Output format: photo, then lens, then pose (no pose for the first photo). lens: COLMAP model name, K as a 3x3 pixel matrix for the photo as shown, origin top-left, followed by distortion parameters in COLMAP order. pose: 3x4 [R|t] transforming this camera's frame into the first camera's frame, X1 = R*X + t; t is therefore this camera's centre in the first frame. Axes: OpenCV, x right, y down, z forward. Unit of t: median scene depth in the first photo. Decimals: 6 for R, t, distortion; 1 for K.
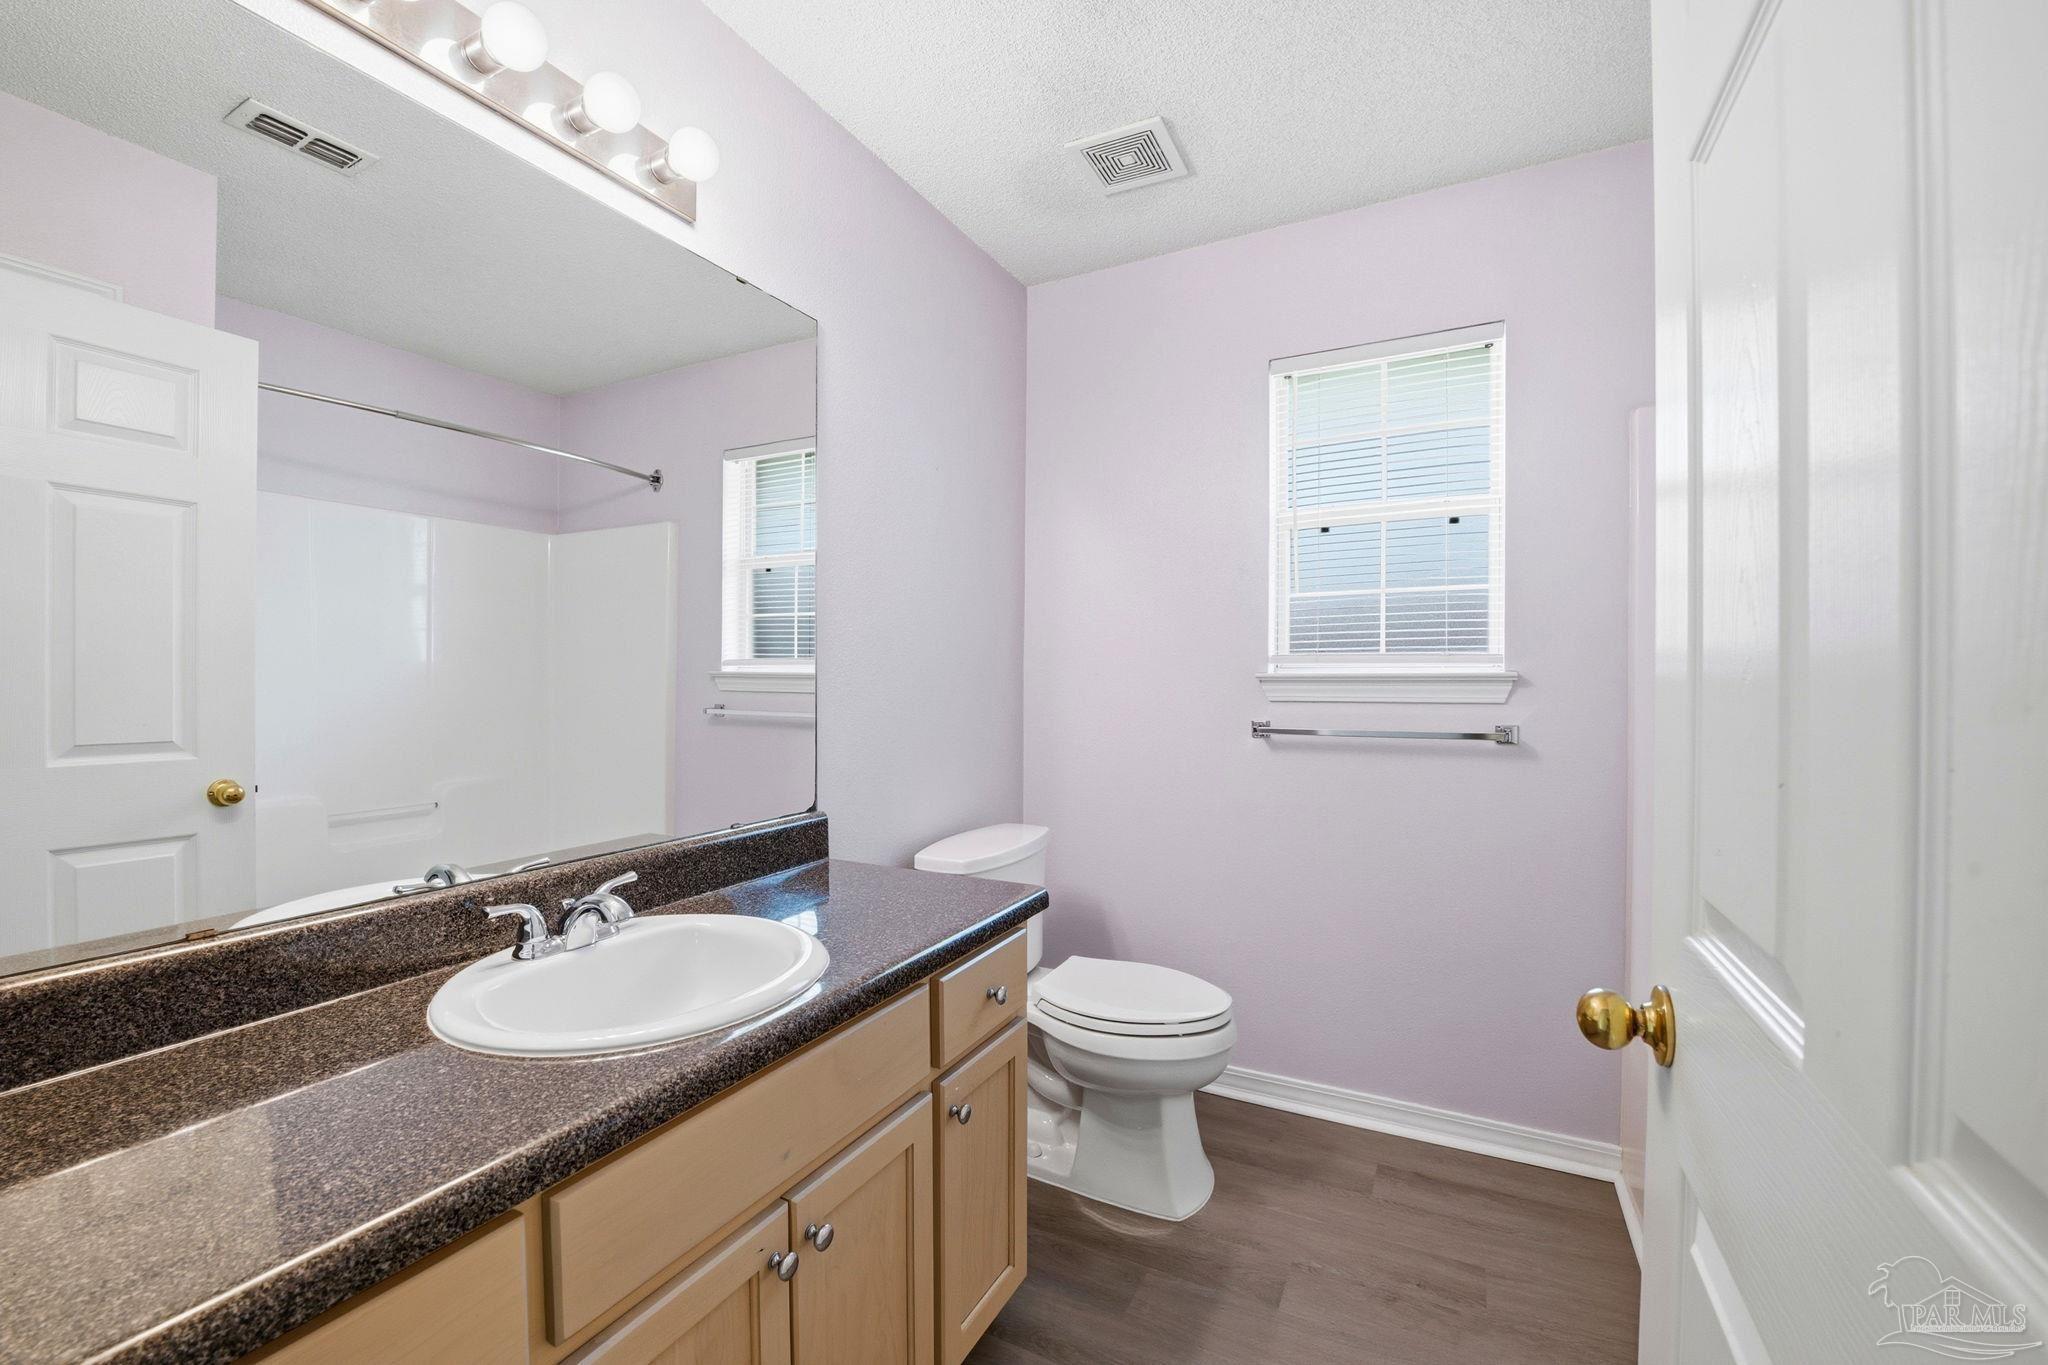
lens RADIAL K [[834.3, 0, 1038.0], [0, 834.3, 679.8], [0, 0, 1]] dist [-0.014449, 0.000604]
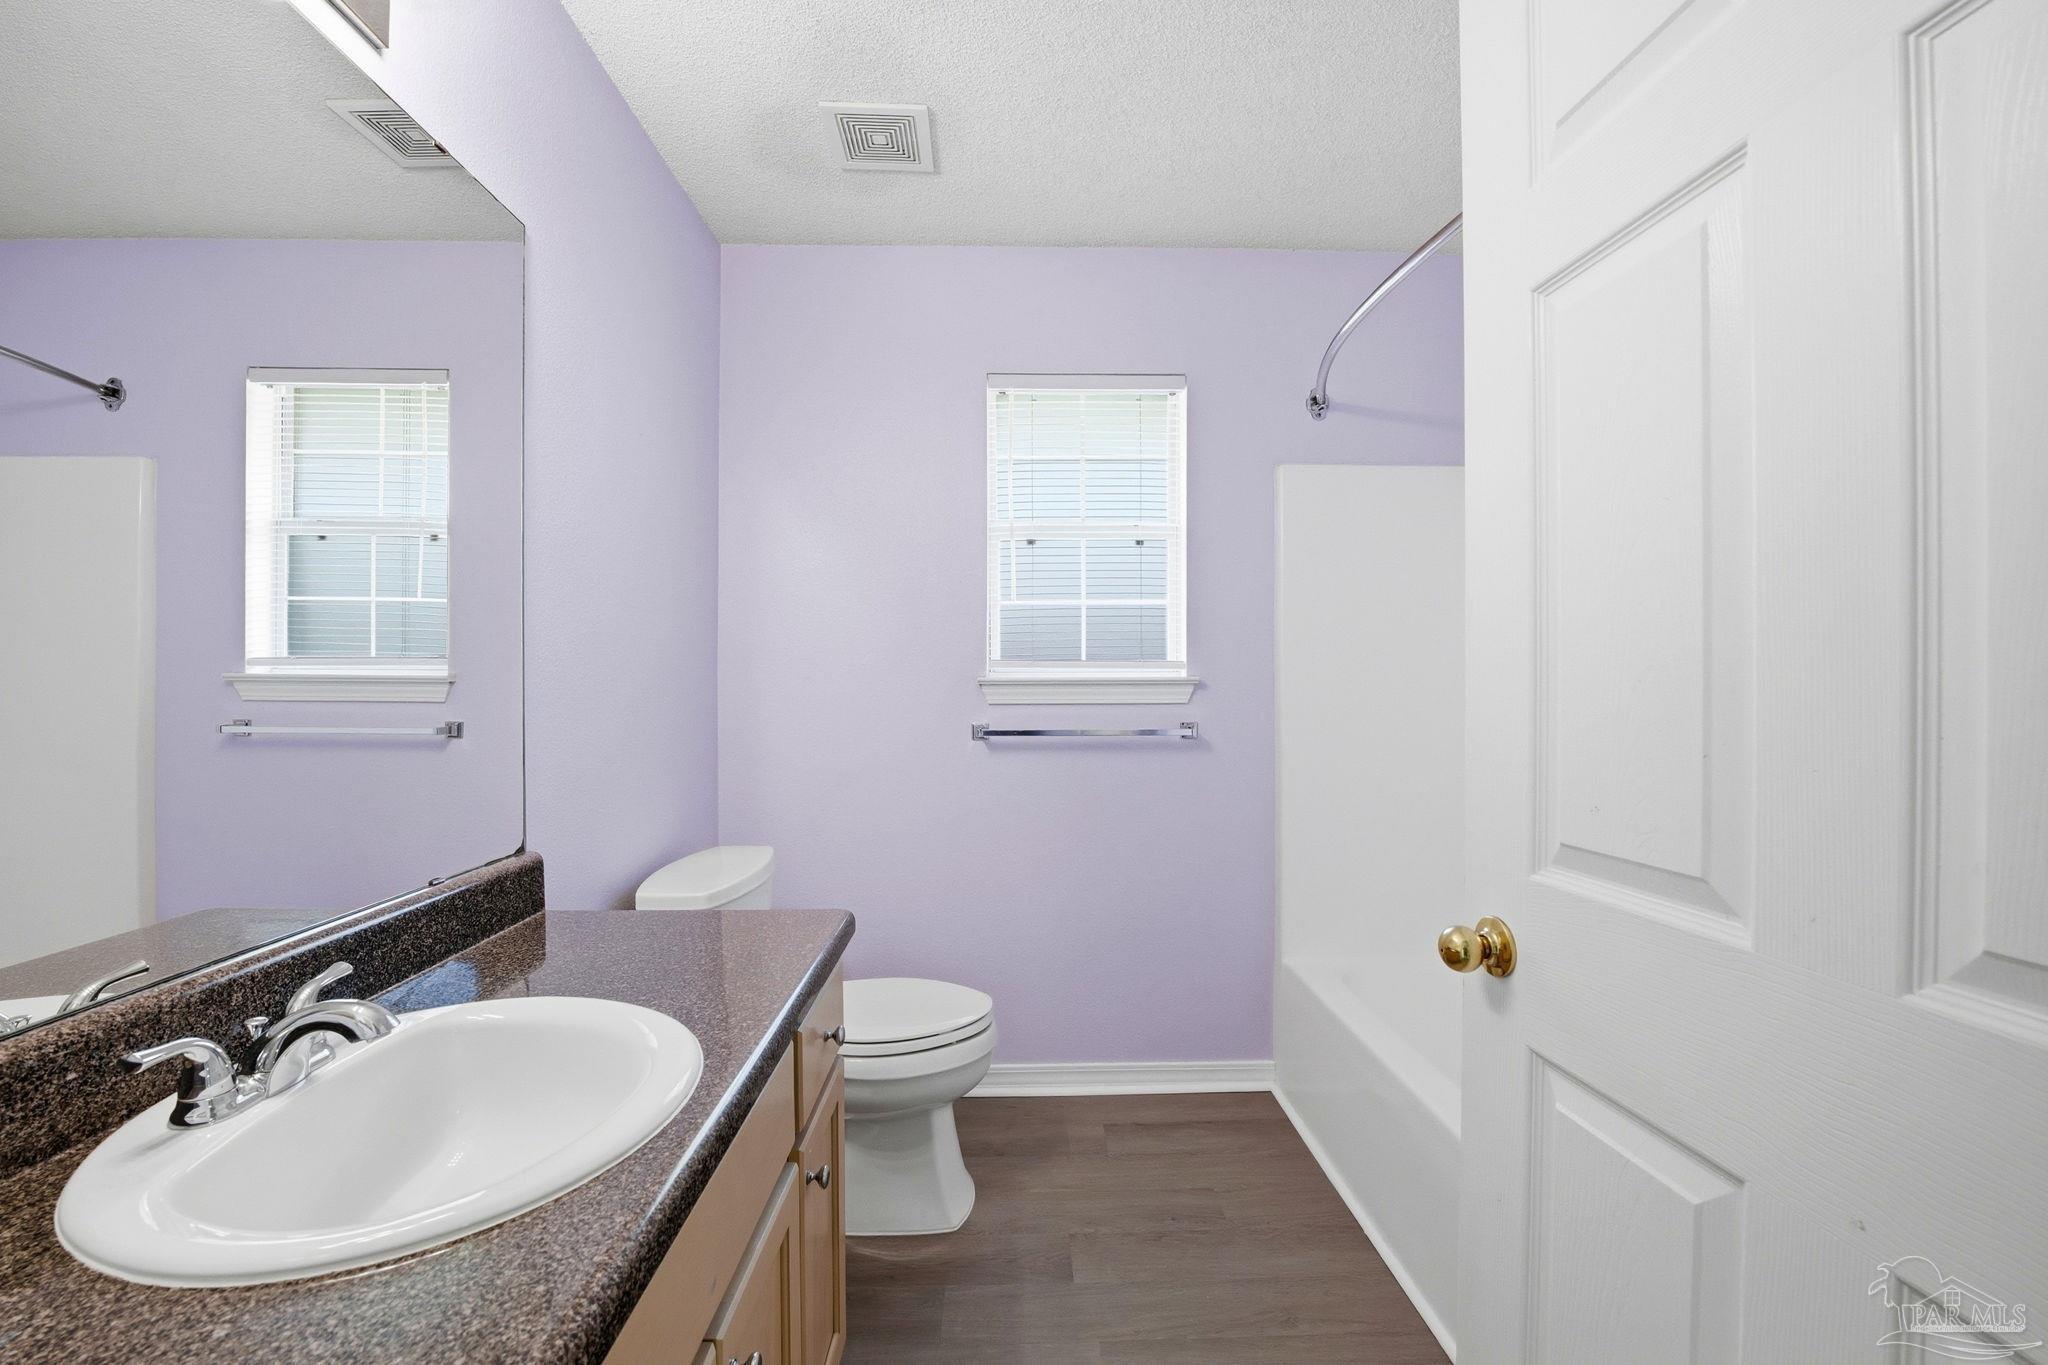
lens RADIAL K [[834.3, 0, 1027.8], [0, 834.3, 686.9], [0, 0, 1]] dist [-0.014449, 0.000604]
pose [[0.876512, -0.003057, 0.481371, -0.214715], [0.002399, 0.999995, 0.001983, 0.002333], [-0.481375, -0.000583, 0.876515, 0.085836]]
